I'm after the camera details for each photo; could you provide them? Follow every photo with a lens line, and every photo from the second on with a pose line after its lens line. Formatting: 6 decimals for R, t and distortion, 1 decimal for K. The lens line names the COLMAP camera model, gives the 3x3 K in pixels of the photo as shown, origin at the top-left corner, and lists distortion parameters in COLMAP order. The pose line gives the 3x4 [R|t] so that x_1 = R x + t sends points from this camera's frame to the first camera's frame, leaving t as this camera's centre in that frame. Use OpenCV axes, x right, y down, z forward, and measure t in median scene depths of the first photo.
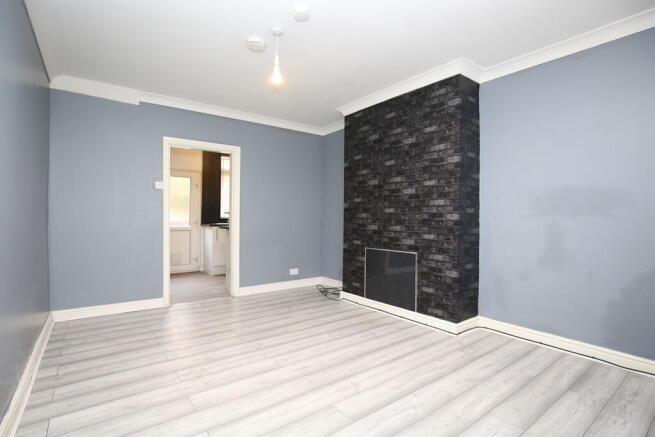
lens RADIAL K [[320.6, 0, 329.6], [0, 320.6, 217.7], [0, 0, 1]] dist [0.002883, -0.000061]
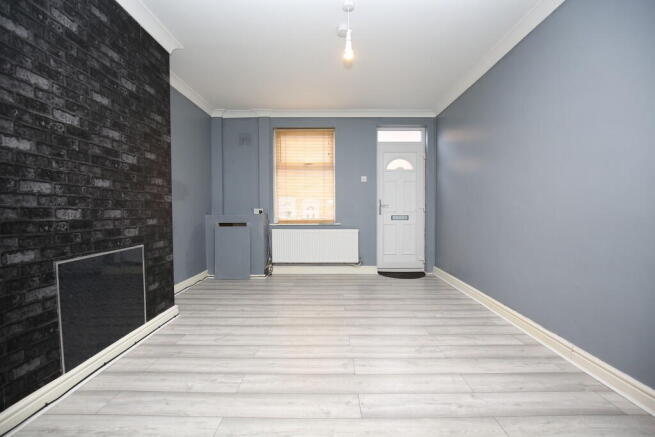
lens RADIAL K [[296.7, 0, 329.6], [0, 296.7, 217.7], [0, 0, 1]] dist [-0.013552, 0.000177]
pose [[-0.782308, -0.022966, 0.622468, -0.486993], [-0.002939, 0.999445, 0.033182, 0.020807], [-0.622884, 0.024129, -0.781942, 1.237535]]
